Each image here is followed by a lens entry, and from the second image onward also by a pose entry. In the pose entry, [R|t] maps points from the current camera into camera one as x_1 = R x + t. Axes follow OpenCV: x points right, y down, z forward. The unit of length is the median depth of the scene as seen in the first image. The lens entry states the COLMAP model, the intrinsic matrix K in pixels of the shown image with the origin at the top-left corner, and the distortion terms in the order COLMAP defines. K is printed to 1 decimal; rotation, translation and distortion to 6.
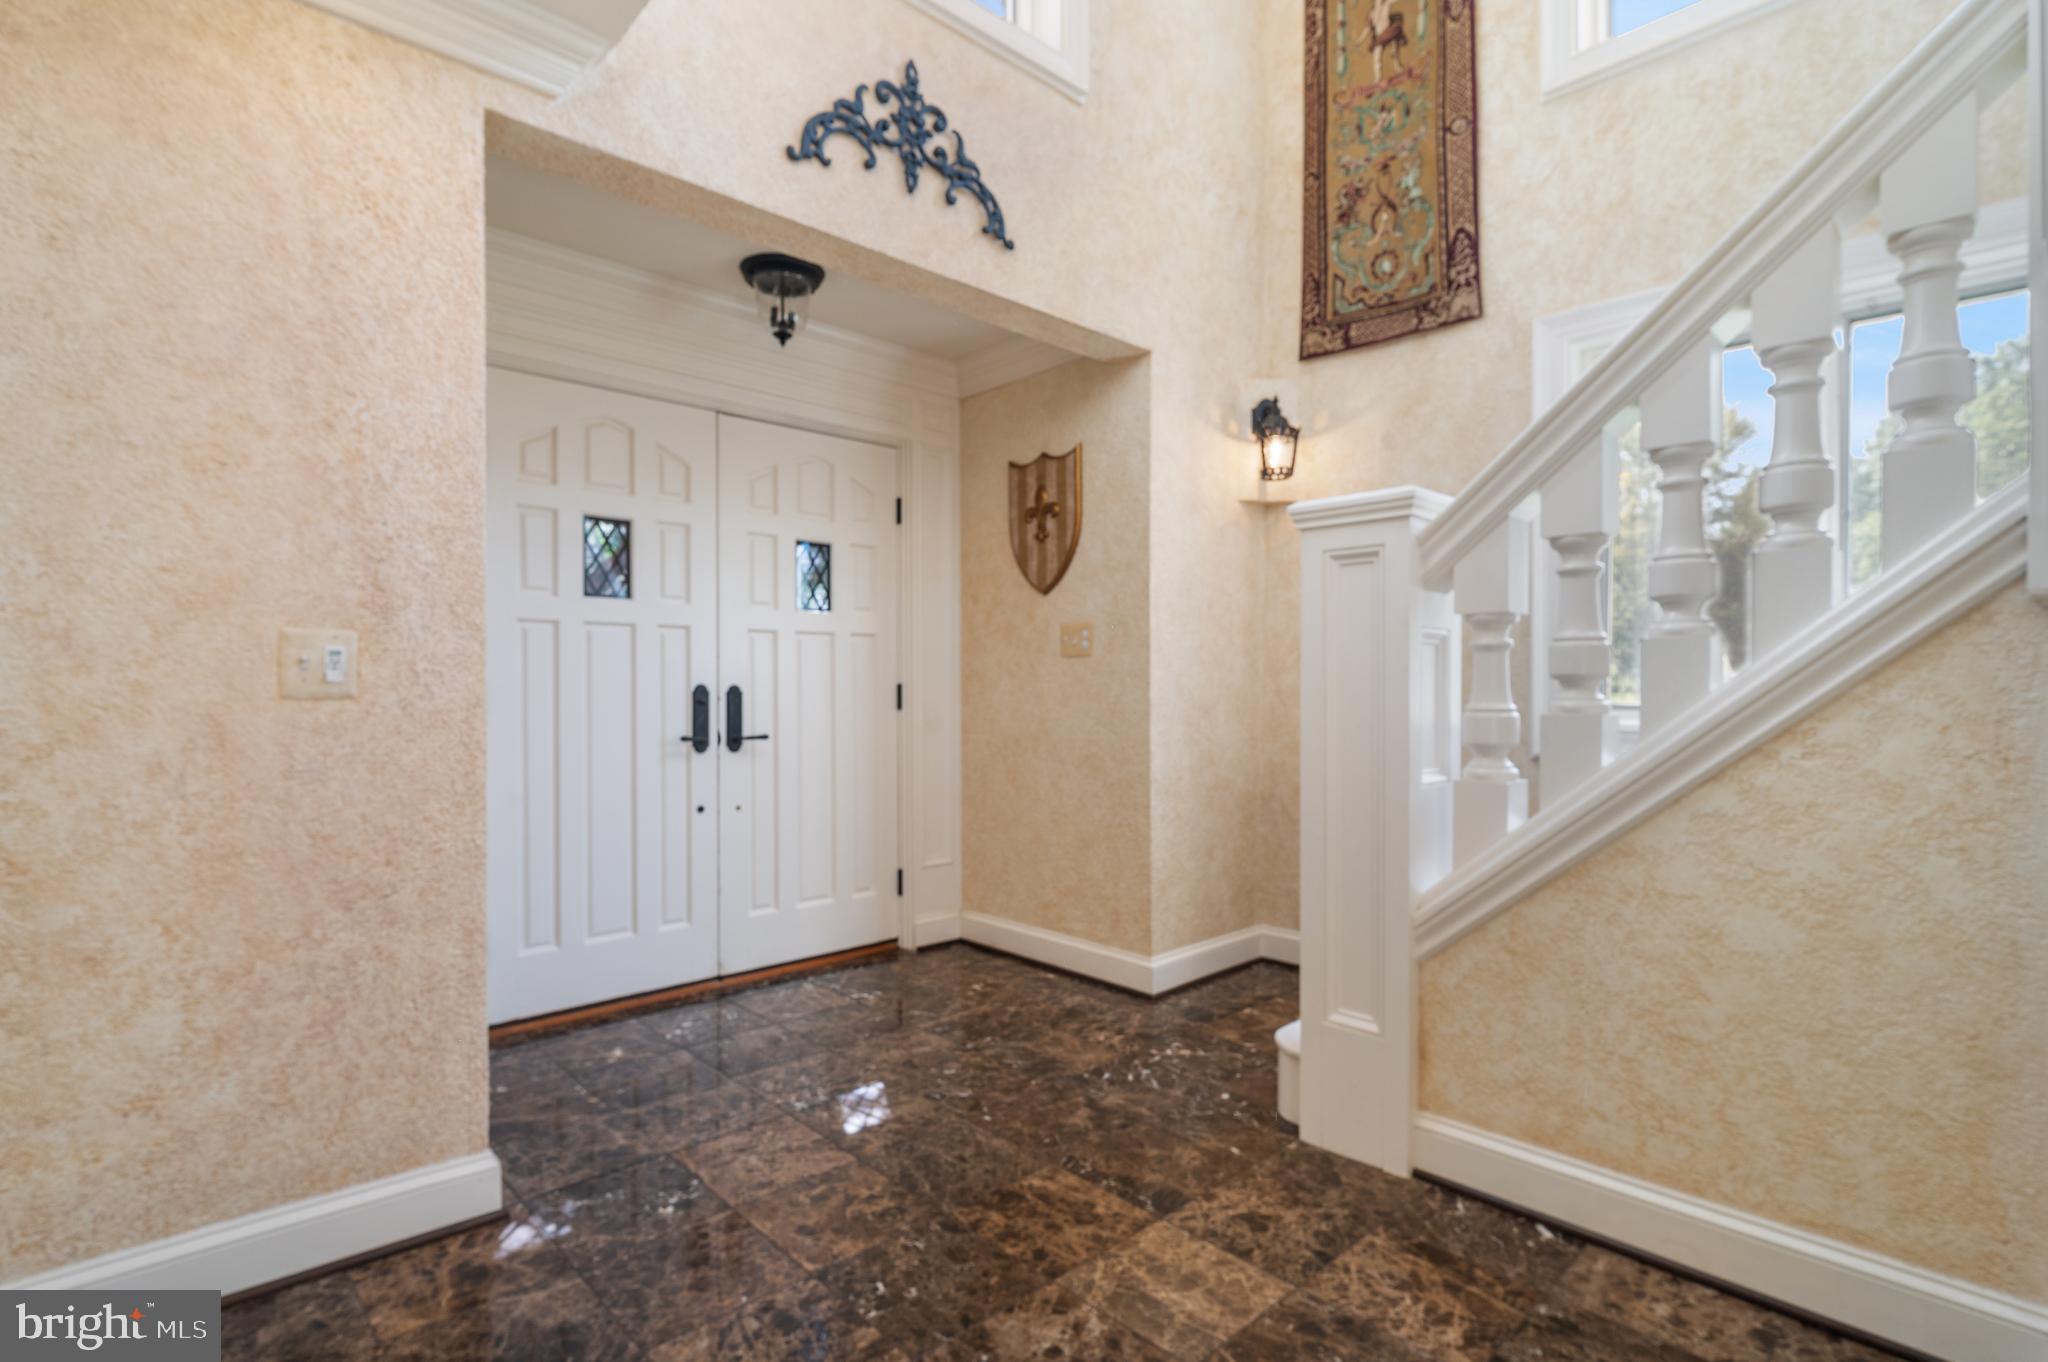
lens RADIAL K [[969.2, 0, 1014.9], [0, 969.2, 692.8], [0, 0, 1]] dist [-0.001308, -0.002981]
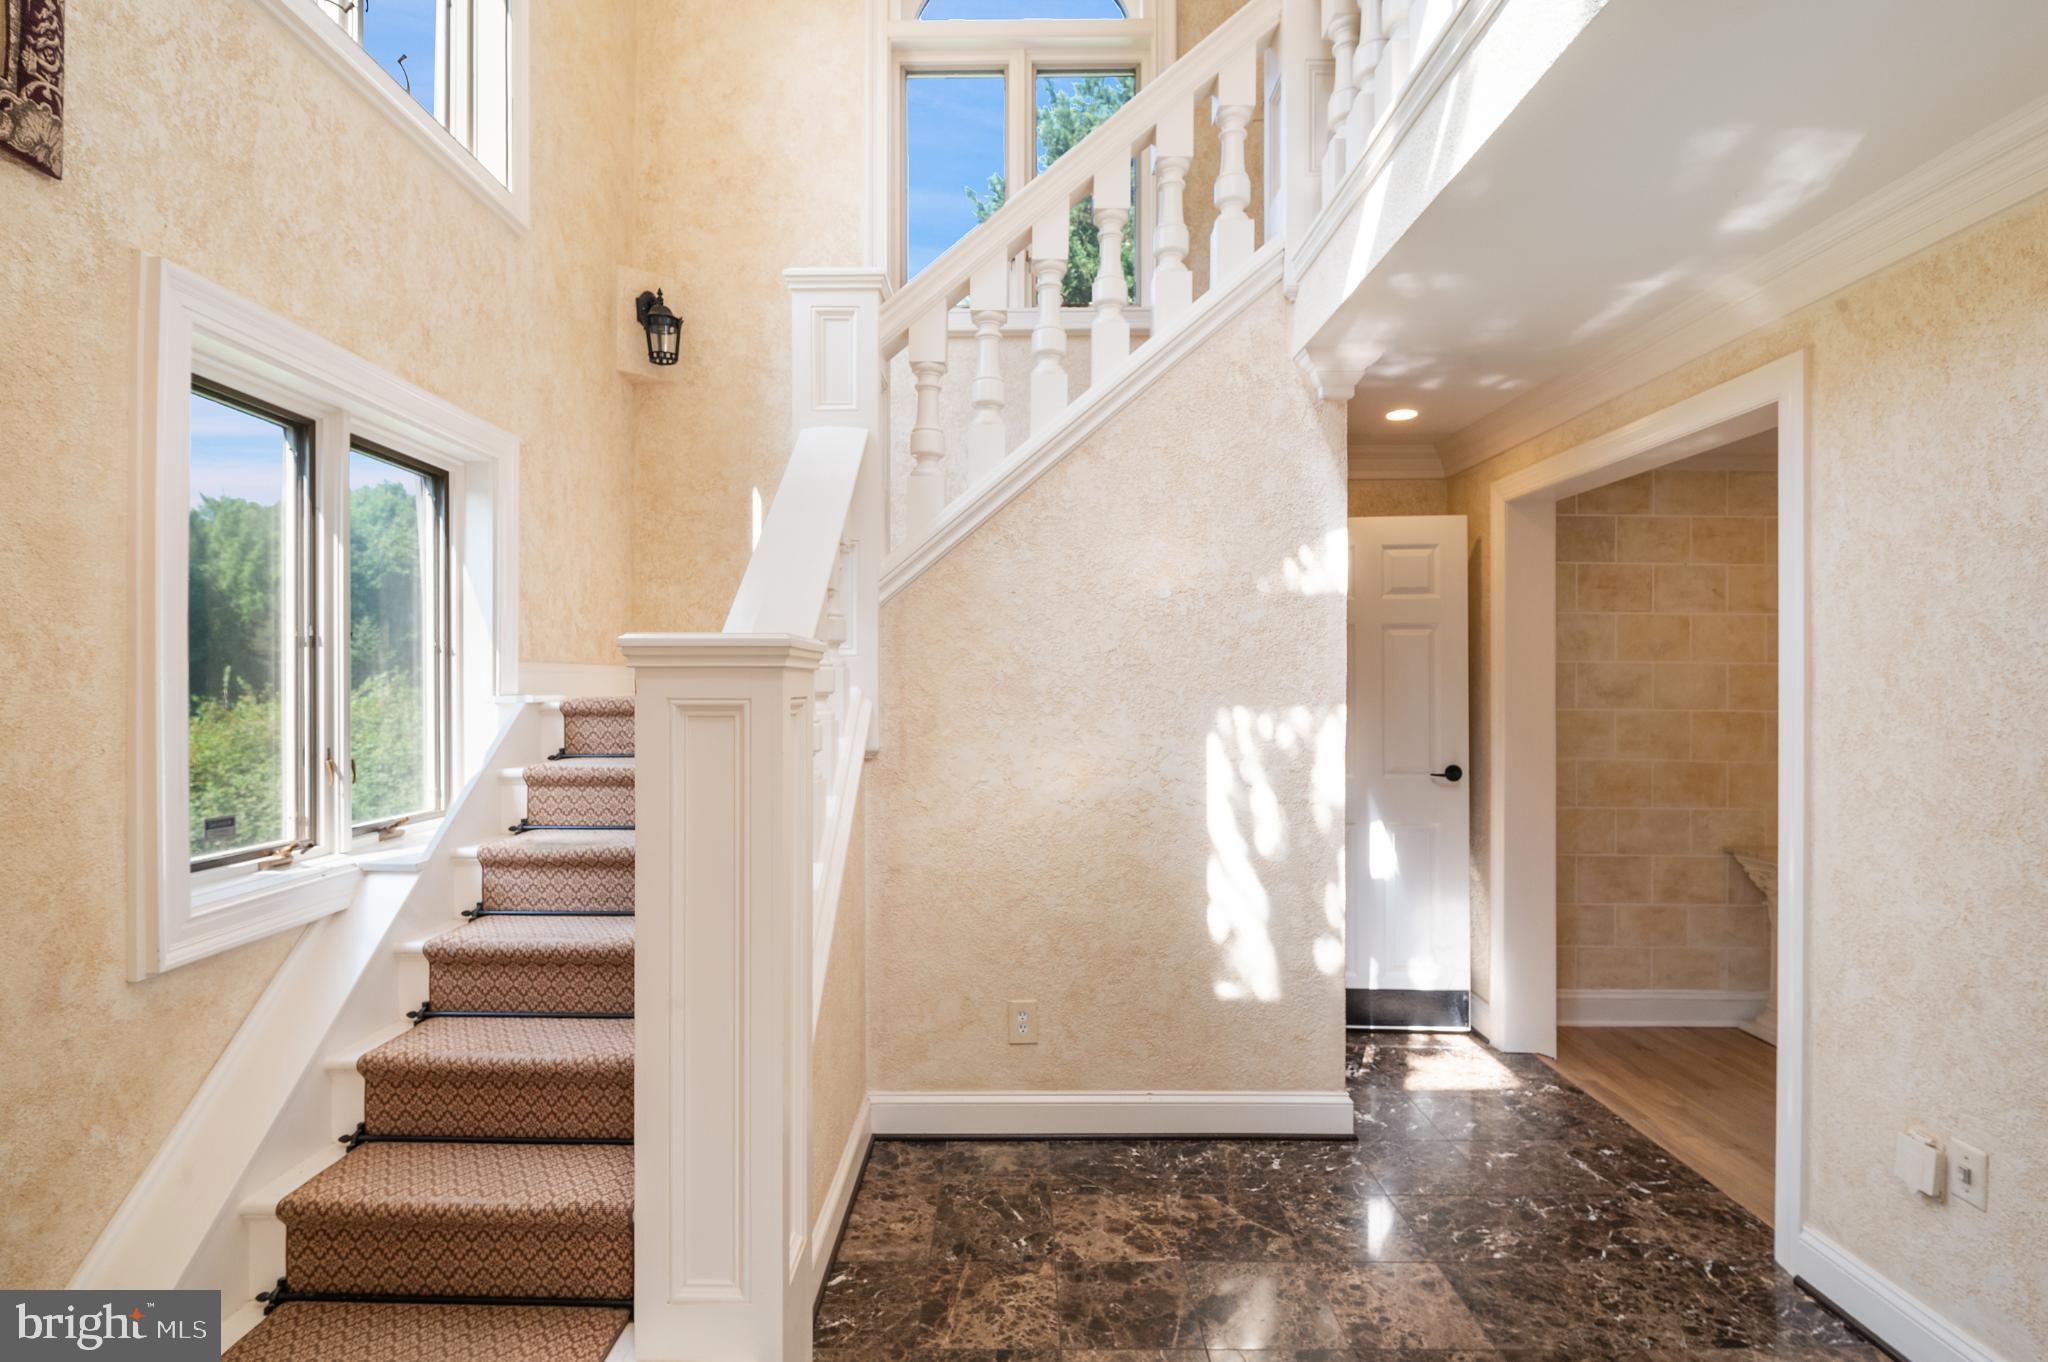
lens RADIAL K [[969.2, 0, 1002.3], [0, 969.2, 678.6], [0, 0, 1]] dist [-0.001308, -0.002981]
pose [[-0.724362, -0.001807, 0.689418, -0.477687], [0.001674, 0.999989, 0.004380, -0.218697], [-0.689418, 0.004326, -0.724351, 1.913445]]
